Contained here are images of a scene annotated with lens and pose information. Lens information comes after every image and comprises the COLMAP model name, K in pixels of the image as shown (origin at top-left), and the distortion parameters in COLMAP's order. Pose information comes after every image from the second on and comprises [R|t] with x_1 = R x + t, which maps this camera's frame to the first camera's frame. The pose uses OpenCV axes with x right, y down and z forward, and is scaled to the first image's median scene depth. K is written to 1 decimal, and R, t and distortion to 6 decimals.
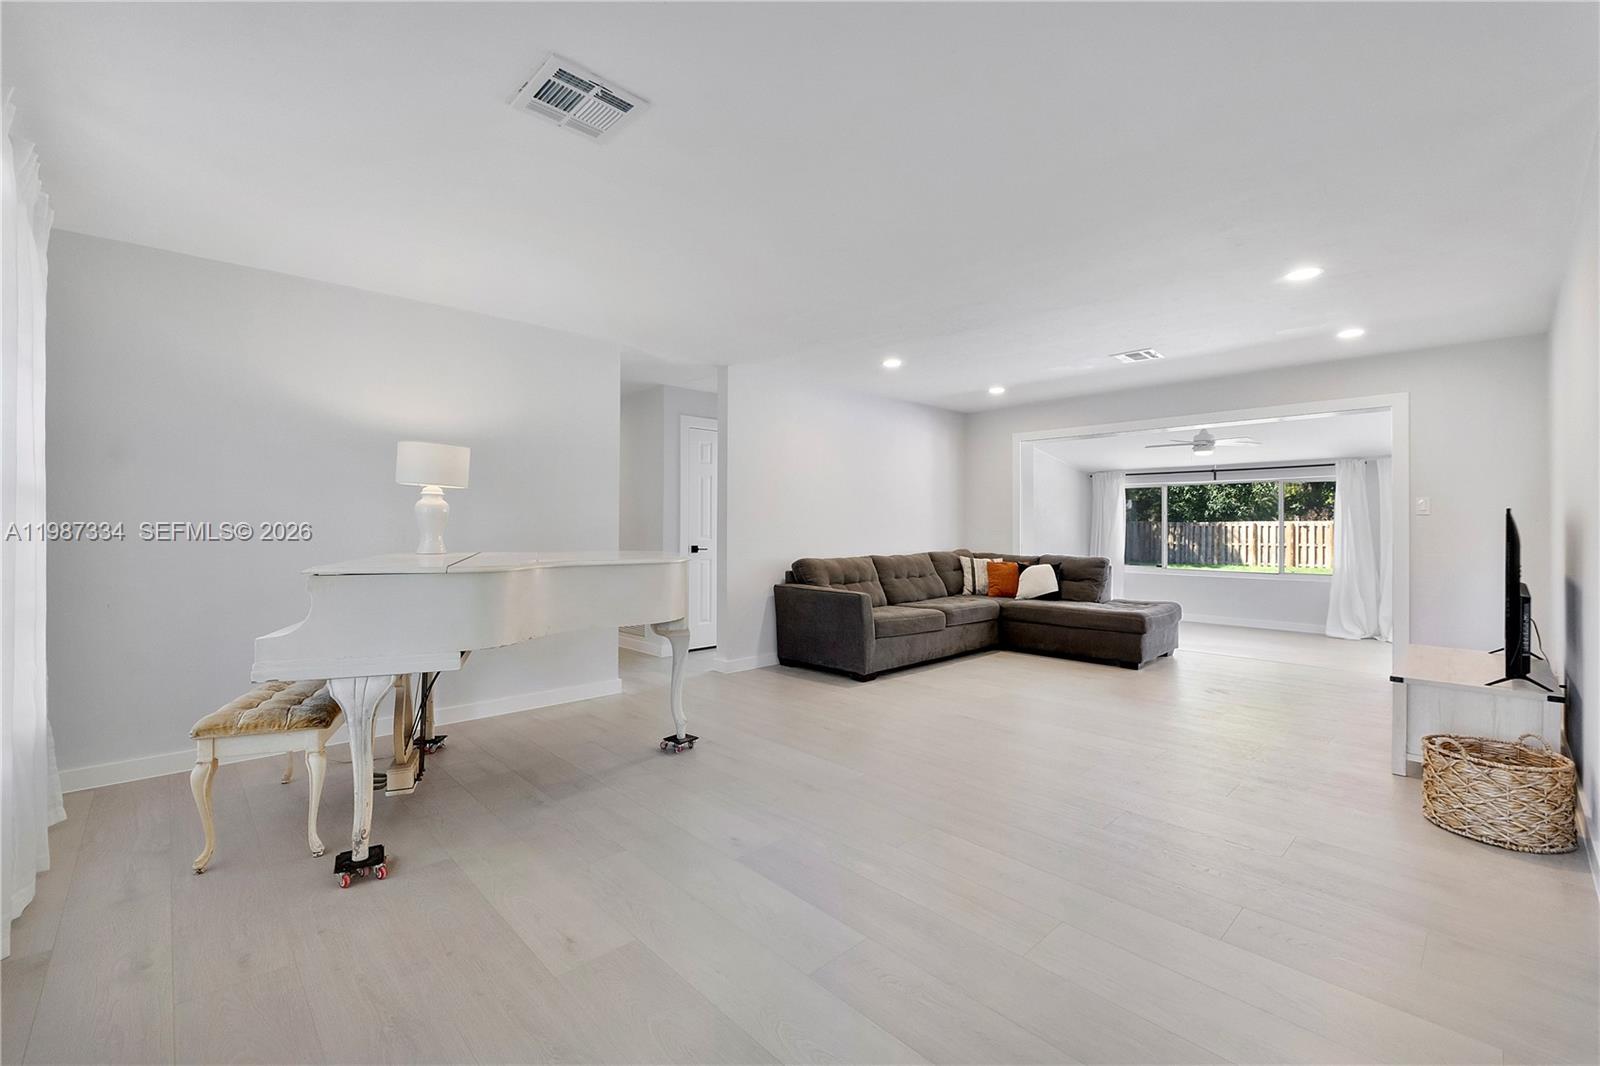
lens RADIAL K [[694.5, 0, 801.7], [0, 694.5, 528.4], [0, 0, 1]] dist [0.000867, 0.000000]
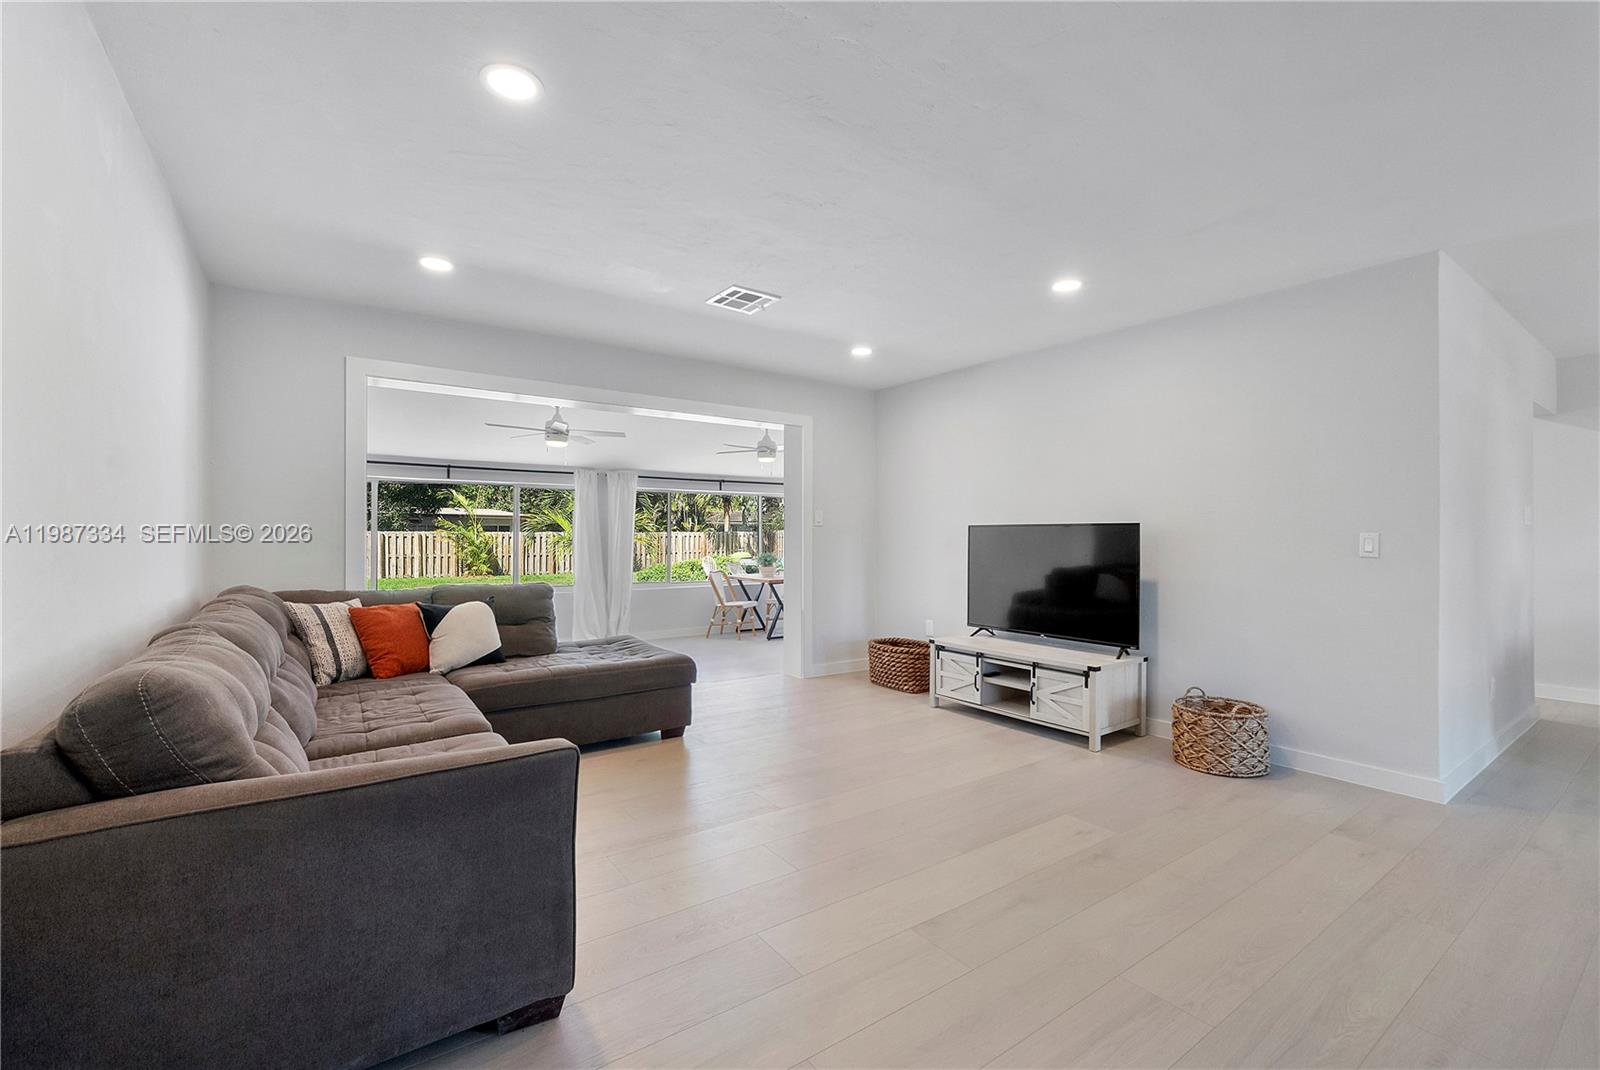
lens RADIAL K [[679.9, 0, 809.4], [0, 679.9, 535.2], [0, 0, 1]] dist [-0.003496, -0.000750]
pose [[0.141078, 0.003246, 0.989993, -0.162923], [0.001712, 0.999992, -0.003523, -0.000645], [-0.989997, 0.002192, 0.141071, 0.655240]]
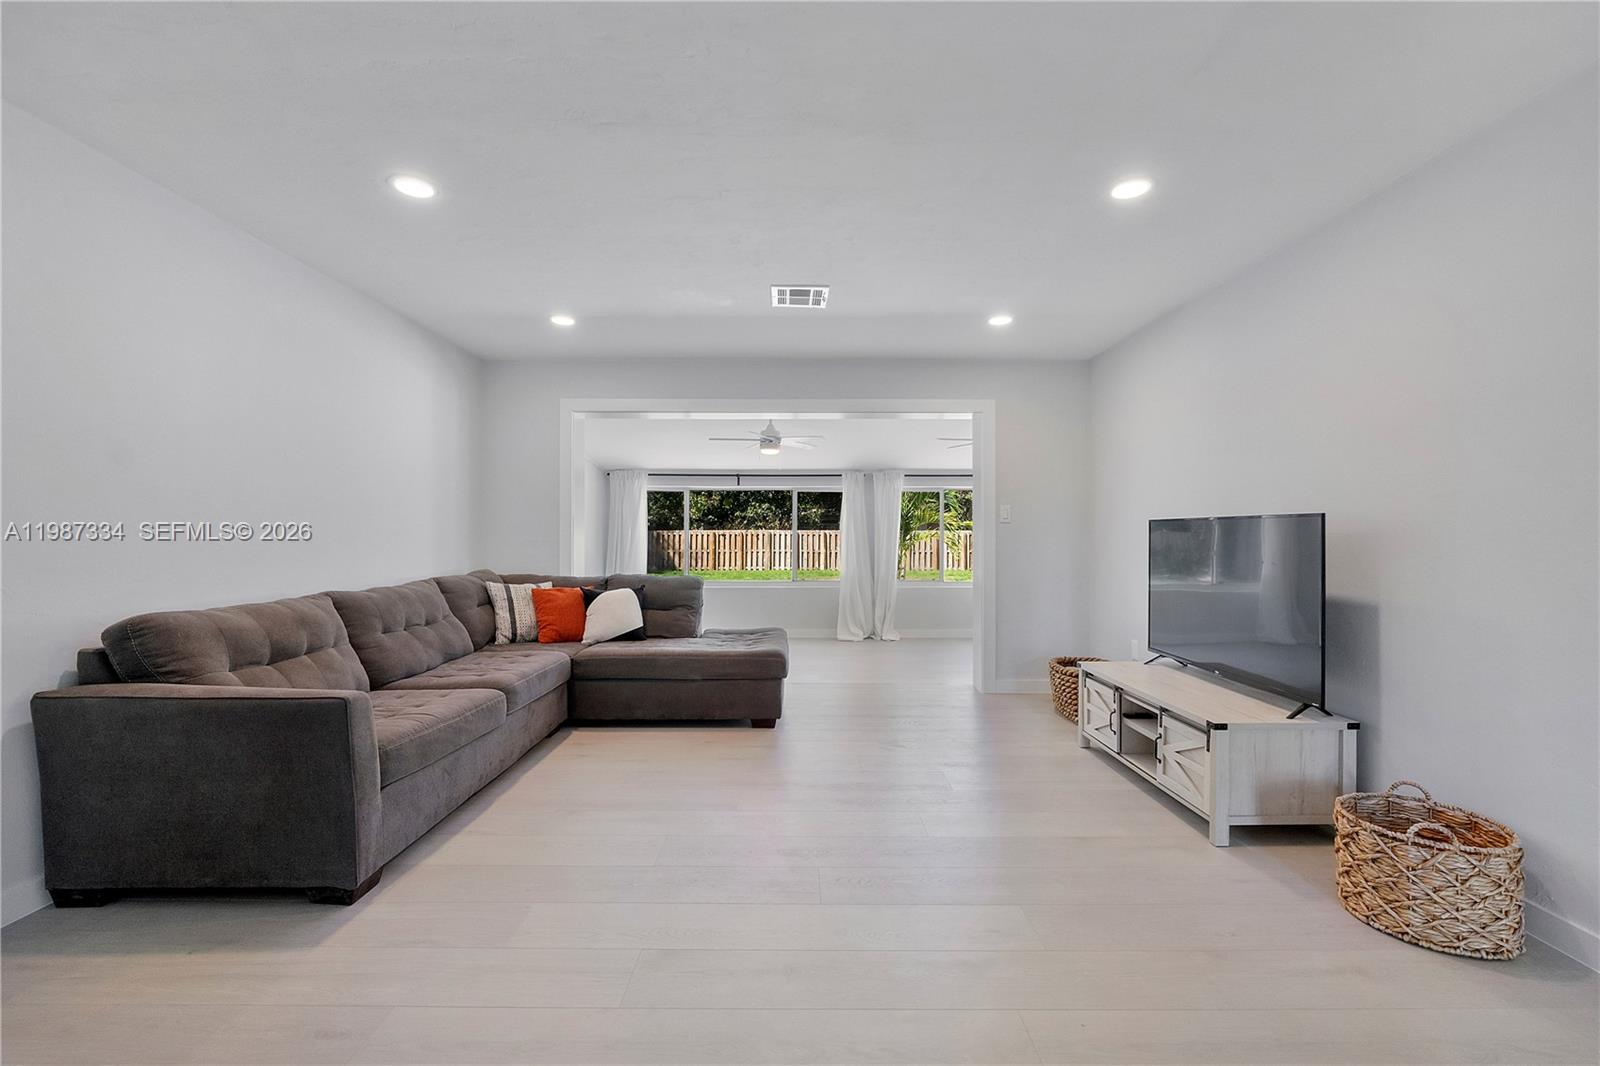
lens RADIAL K [[679.9, 0, 809.4], [0, 679.9, 533.2], [0, 0, 1]] dist [-0.003496, -0.000750]
pose [[0.686985, 0.002762, 0.726666, -0.015201], [0.000998, 0.999988, -0.004744, -0.000293], [-0.726671, 0.003984, 0.686975, 0.402627]]
